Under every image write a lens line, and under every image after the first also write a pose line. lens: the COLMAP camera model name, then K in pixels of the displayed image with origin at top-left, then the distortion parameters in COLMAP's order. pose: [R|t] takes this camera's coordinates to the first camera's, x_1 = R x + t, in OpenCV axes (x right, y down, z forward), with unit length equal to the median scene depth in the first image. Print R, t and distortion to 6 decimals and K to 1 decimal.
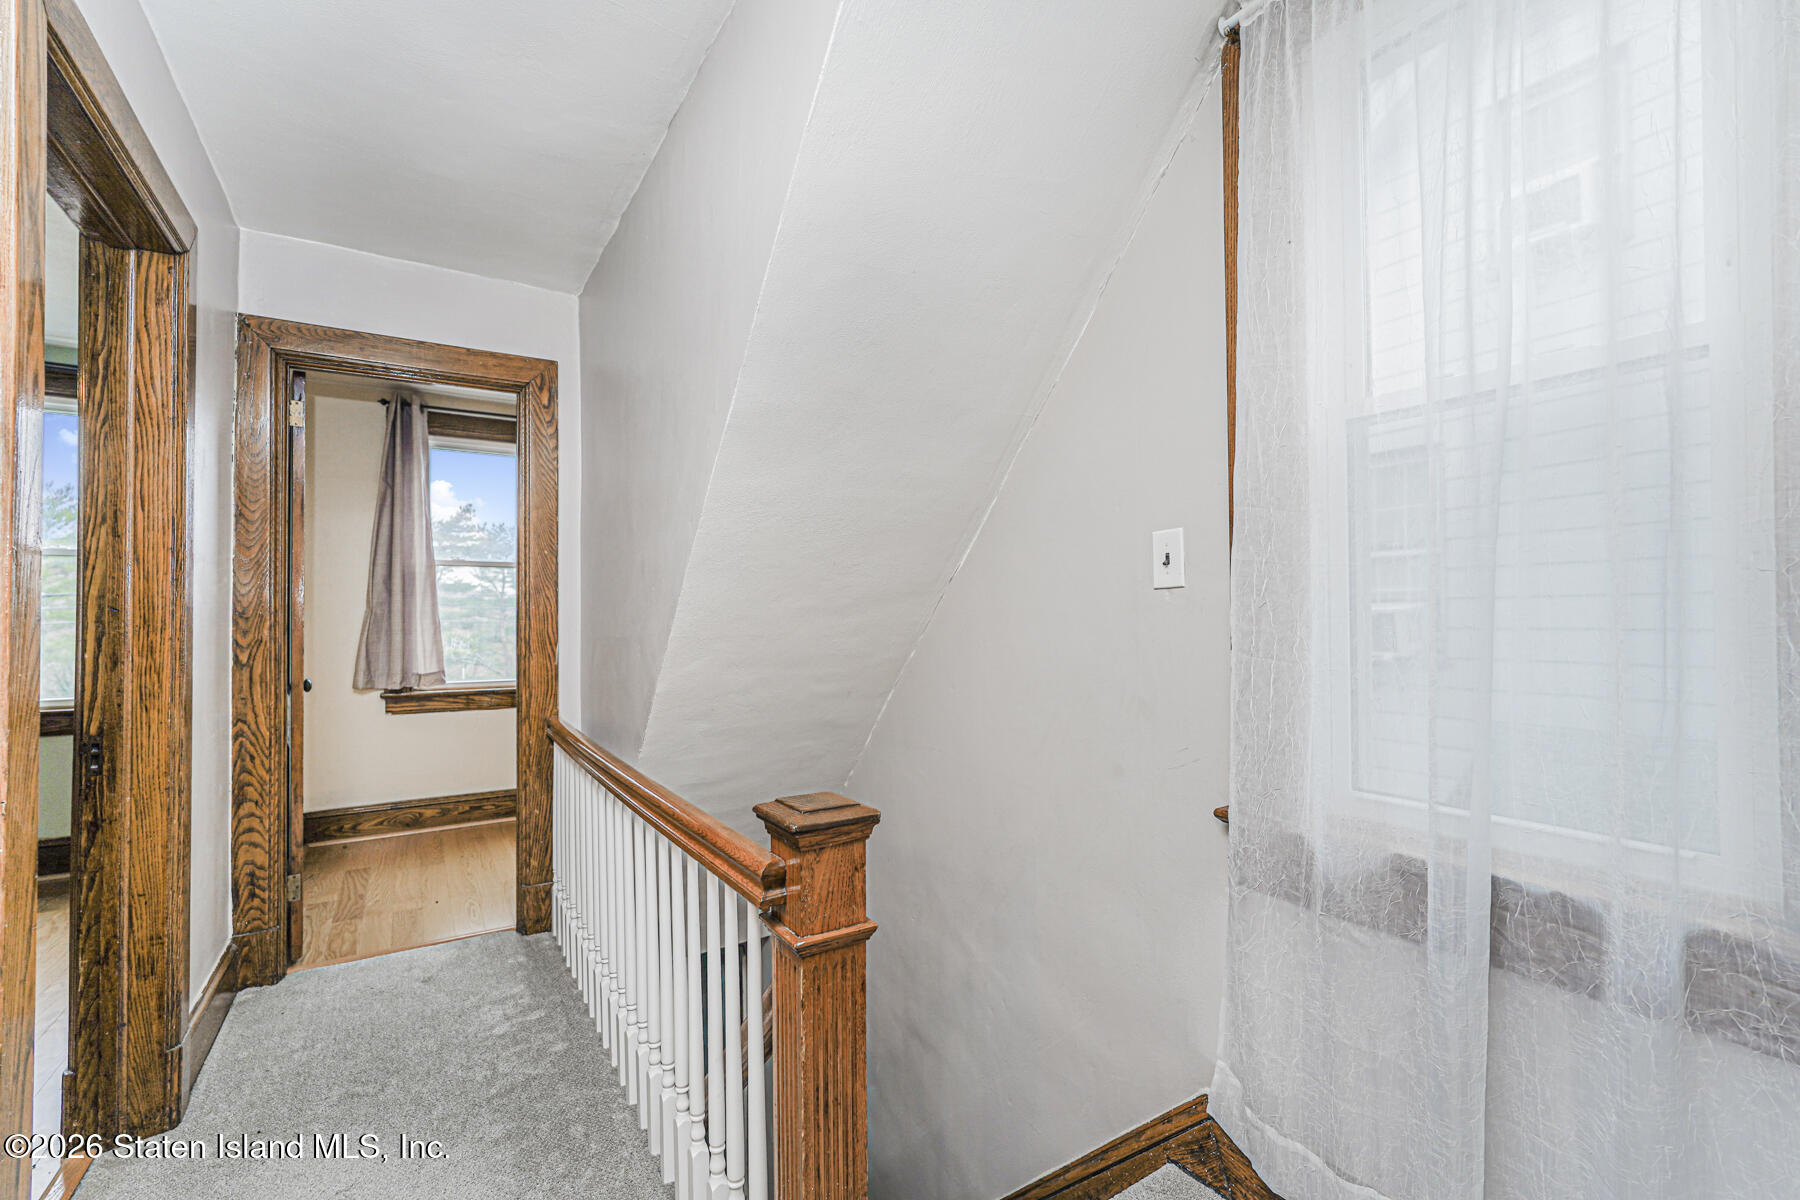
lens RADIAL K [[791.2, 0, 907.8], [0, 791.2, 596.5], [0, 0, 1]] dist [-0.011778, 0.004136]
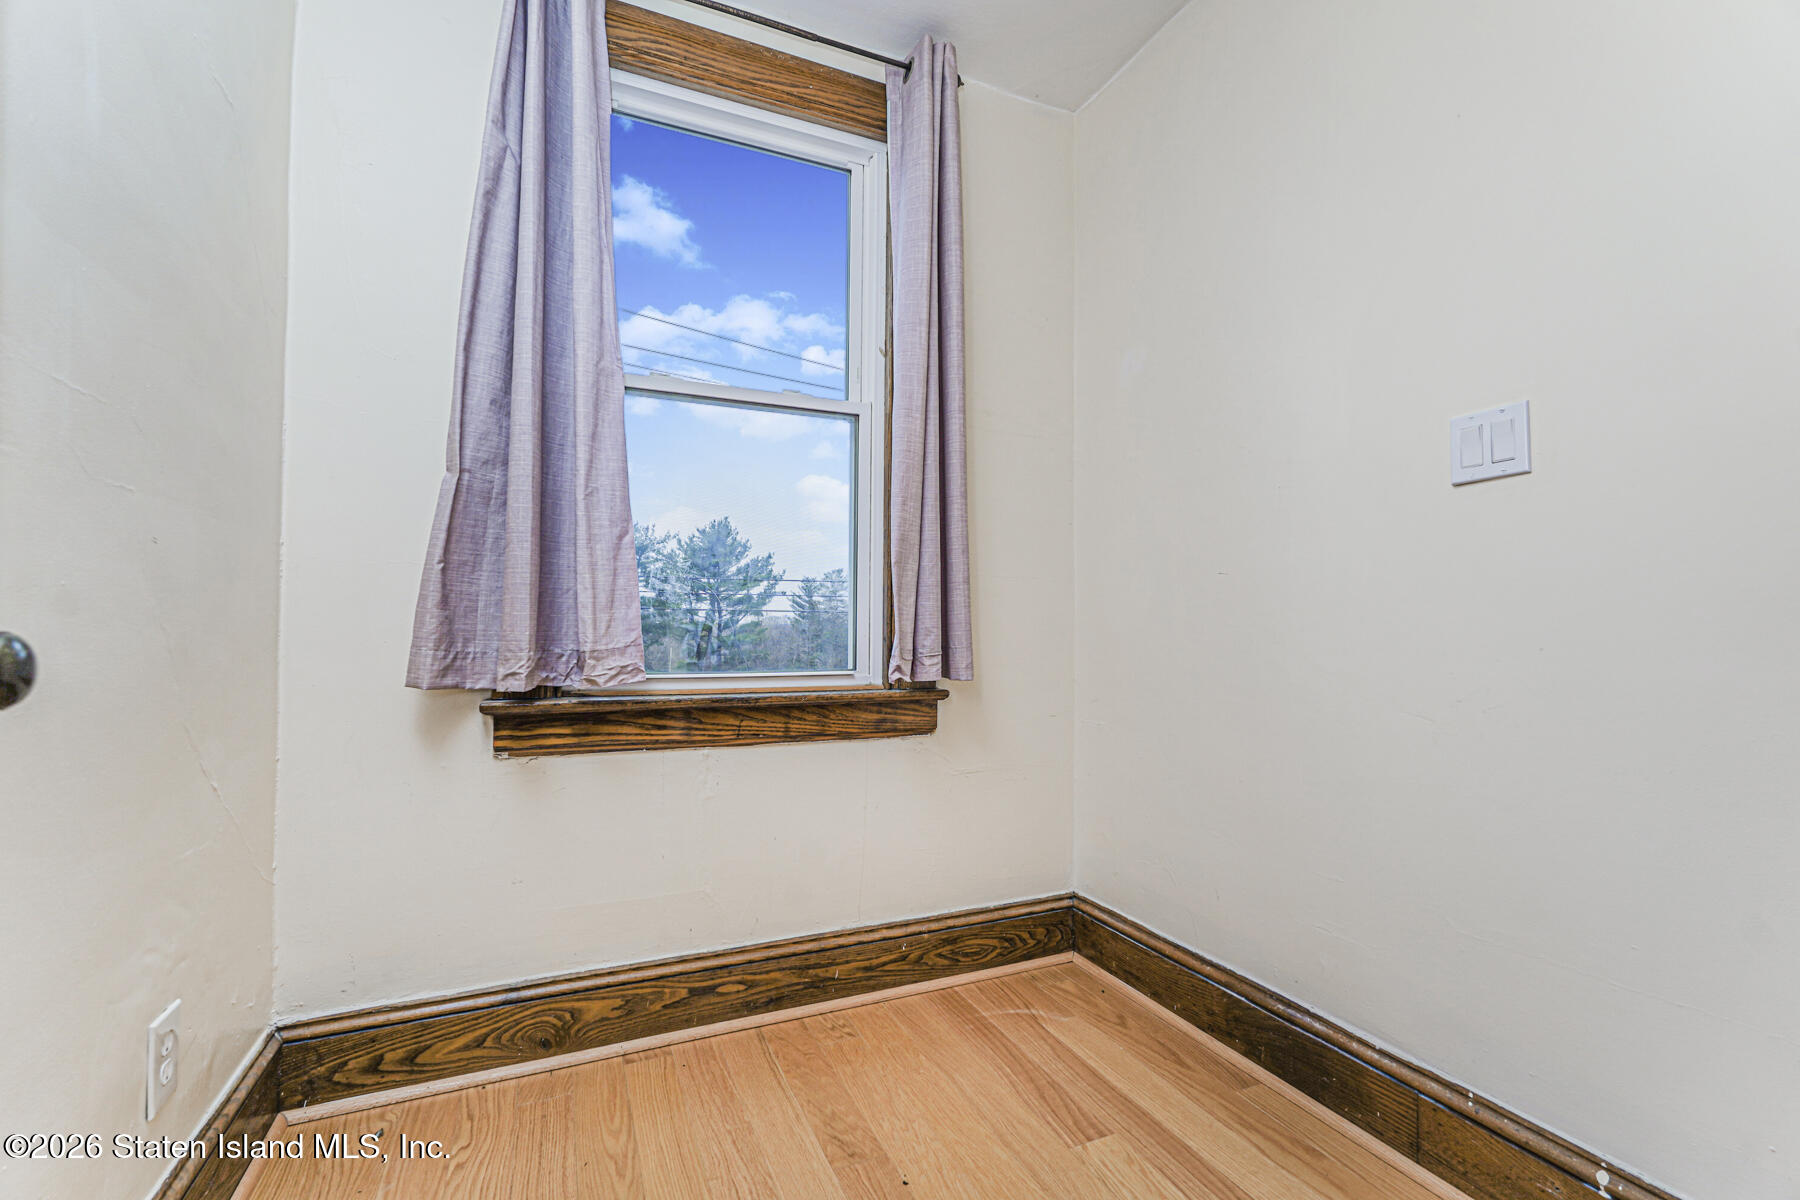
lens RADIAL K [[791.2, 0, 891.7], [0, 791.2, 606.7], [0, 0, 1]] dist [-0.011778, 0.004136]
pose [[0.996486, 0.007051, -0.083467, -0.435063], [-0.007469, 0.999961, -0.004698, 0.076814], [0.083431, 0.005305, 0.996499, 0.629392]]
